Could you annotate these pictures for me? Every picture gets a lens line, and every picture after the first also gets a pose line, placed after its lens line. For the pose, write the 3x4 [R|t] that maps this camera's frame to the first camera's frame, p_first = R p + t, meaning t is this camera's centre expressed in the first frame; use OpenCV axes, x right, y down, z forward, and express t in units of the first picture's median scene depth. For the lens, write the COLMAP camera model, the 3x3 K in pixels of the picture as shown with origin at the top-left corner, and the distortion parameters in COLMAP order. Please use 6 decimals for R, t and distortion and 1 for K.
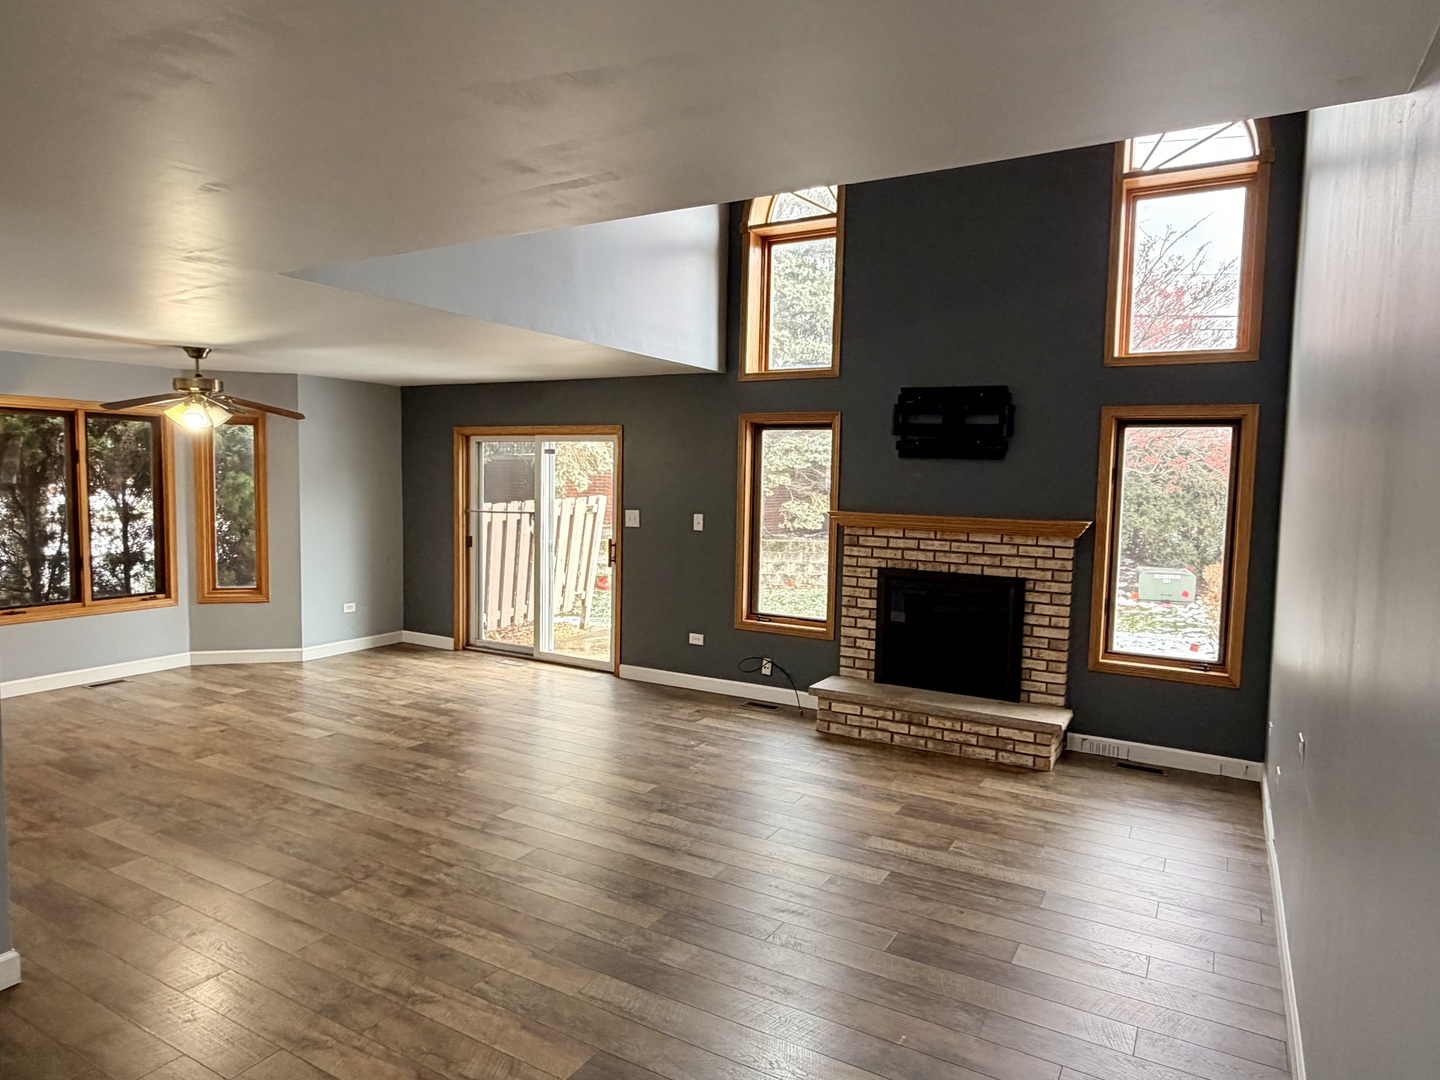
lens RADIAL K [[882.5, 0, 720.2], [0, 882.5, 541.0], [0, 0, 1]] dist [0.002493, -0.002976]
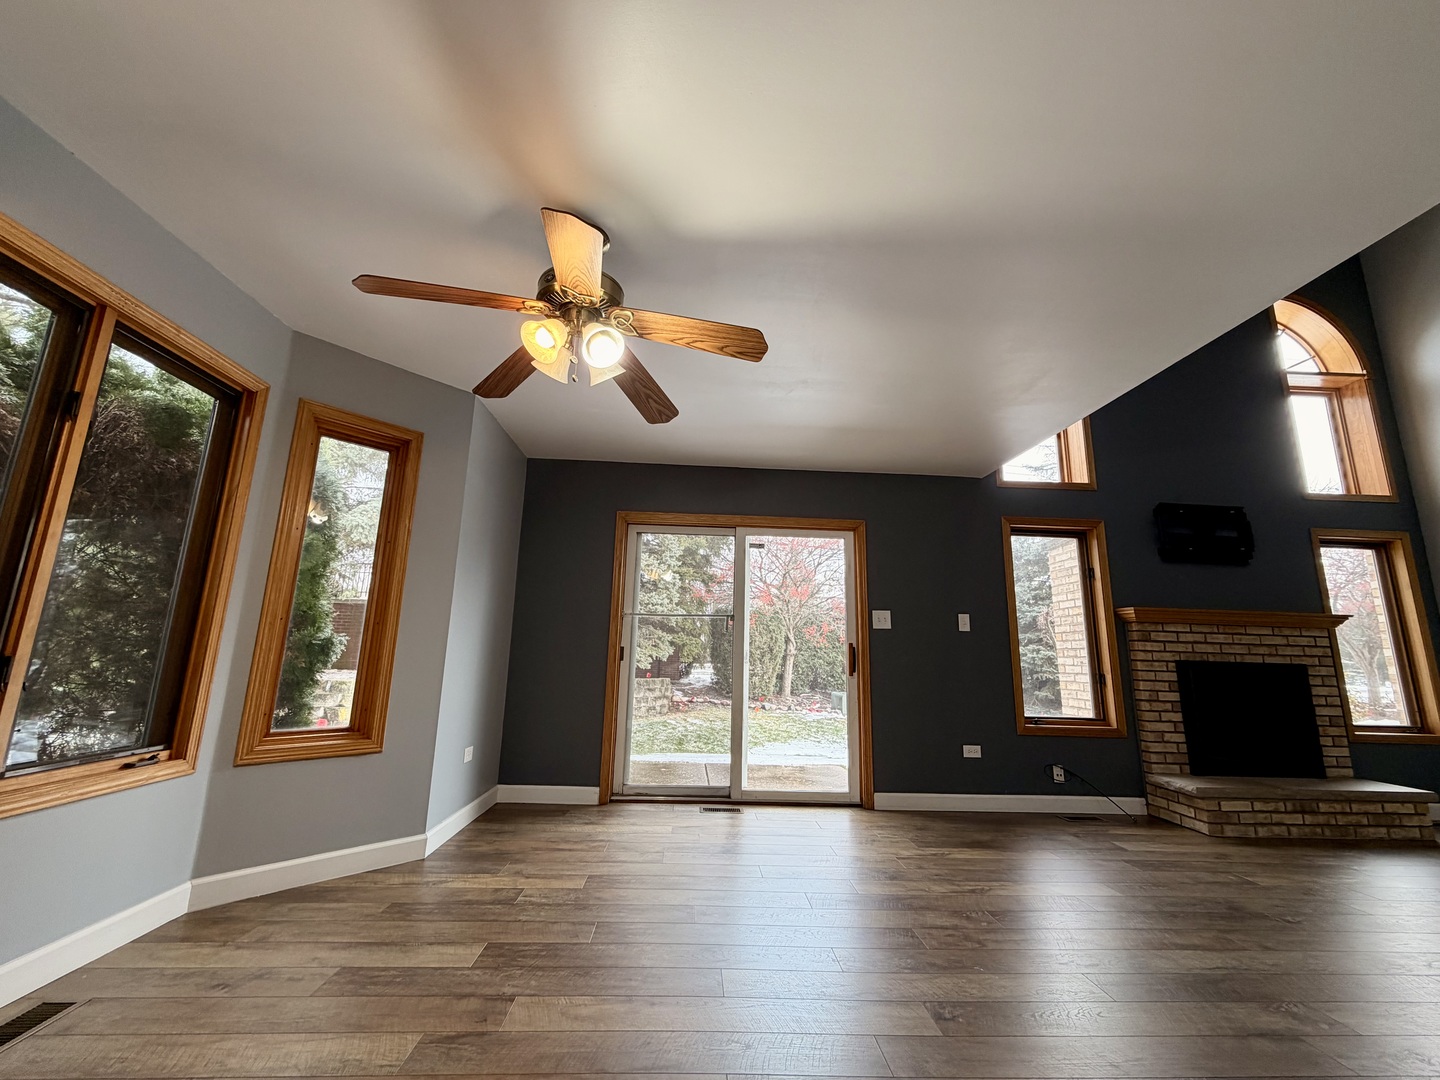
lens RADIAL K [[570.4, 0, 719.2], [0, 570.4, 536.6], [0, 0, 1]] dist [-0.000348, 0.000312]
pose [[0.843040, 0.112258, 0.526005, -0.685695], [0.029936, 0.966667, -0.254282, 0.044766], [-0.537017, 0.230117, 0.811578, 0.713150]]
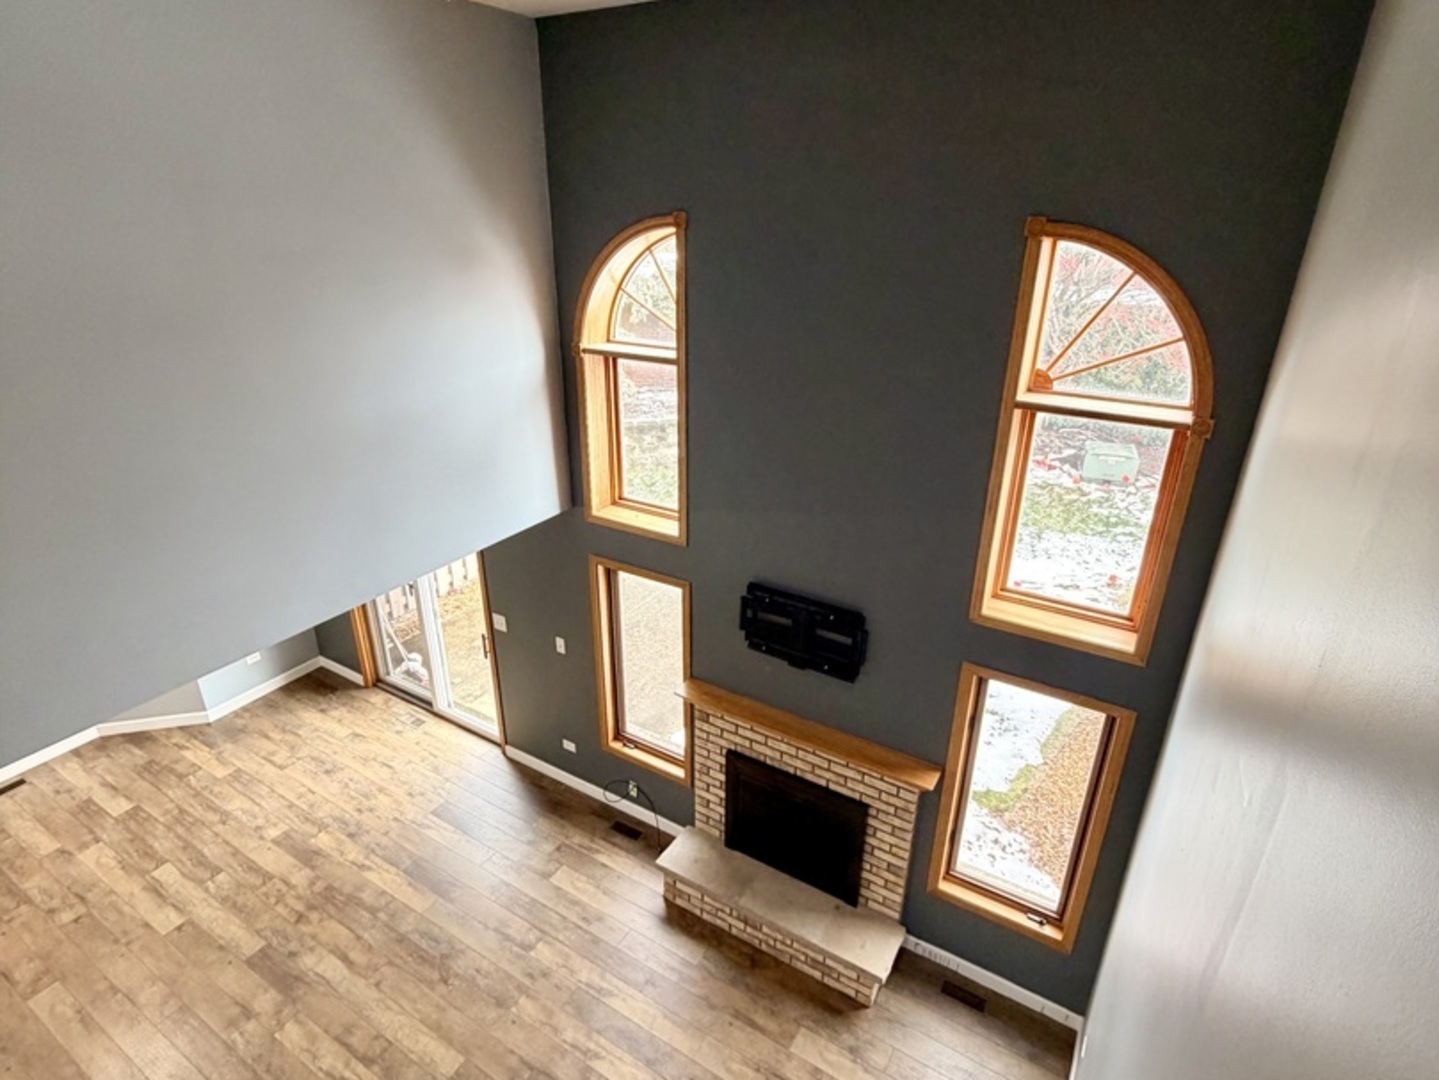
lens RADIAL K [[763.6, 0, 724.4], [0, 763.6, 538.3], [0, 0, 1]] dist [-0.001419, 0.001031]
pose [[0.999691, -0.001053, -0.024849, 0.200463], [0.009076, 0.945654, 0.325047, -0.460392], [0.023157, -0.325172, 0.945371, 0.304099]]
